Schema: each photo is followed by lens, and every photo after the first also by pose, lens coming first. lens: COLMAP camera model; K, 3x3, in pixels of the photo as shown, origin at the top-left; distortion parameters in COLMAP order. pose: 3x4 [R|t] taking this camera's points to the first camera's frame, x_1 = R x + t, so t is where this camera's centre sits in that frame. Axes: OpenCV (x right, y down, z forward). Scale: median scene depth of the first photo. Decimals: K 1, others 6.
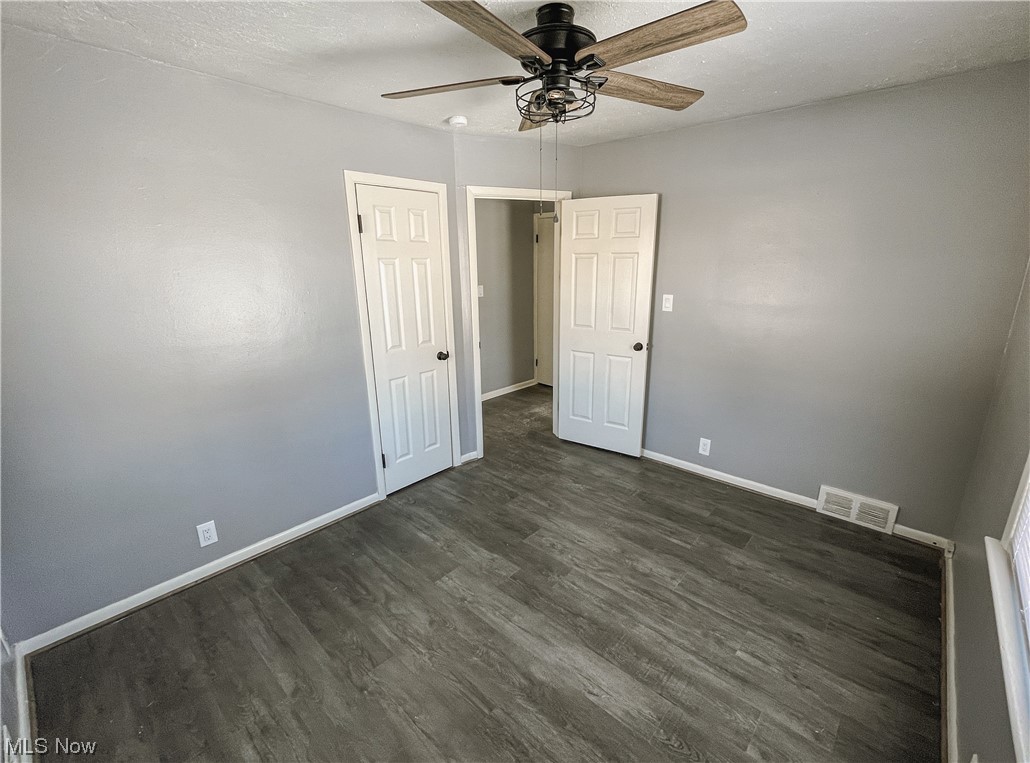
lens RADIAL K [[447.8, 0, 517.1], [0, 447.8, 388.1], [0, 0, 1]] dist [-0.004683, 0.001917]
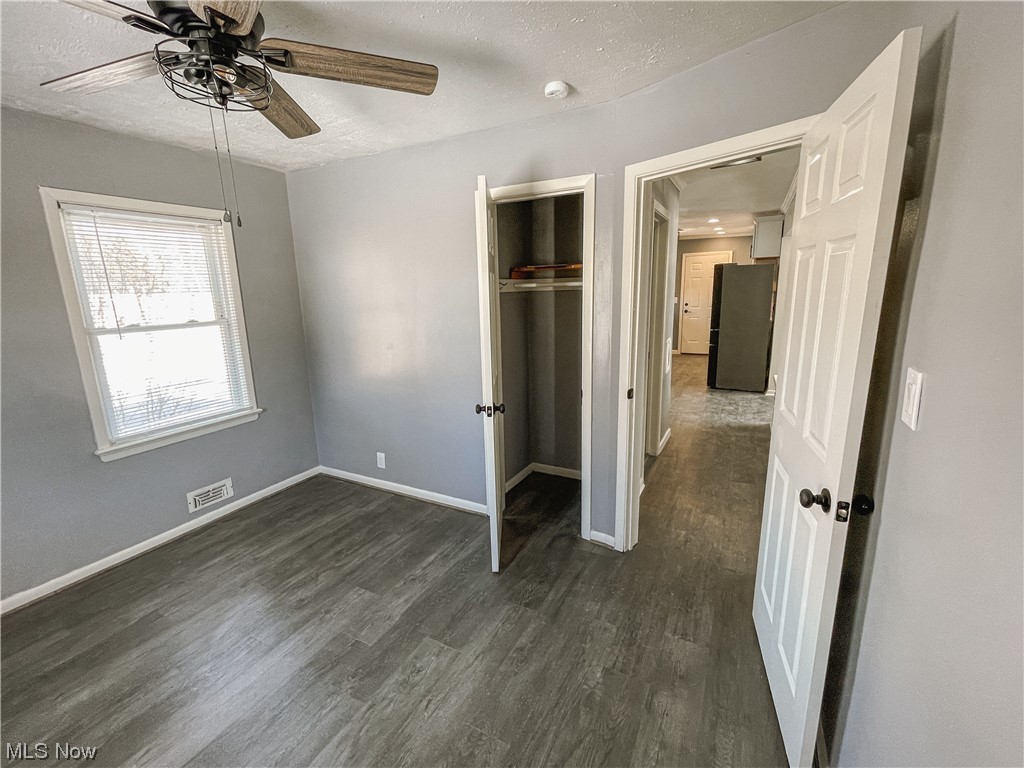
lens RADIAL K [[445.2, 0, 517.4], [0, 445.2, 378.7], [0, 0, 1]] dist [-0.004683, 0.001917]
pose [[0.250327, 0.201939, -0.946867, 0.705264], [-0.250041, 0.958311, 0.138276, -0.231290], [0.935316, 0.202141, 0.290384, 0.868532]]
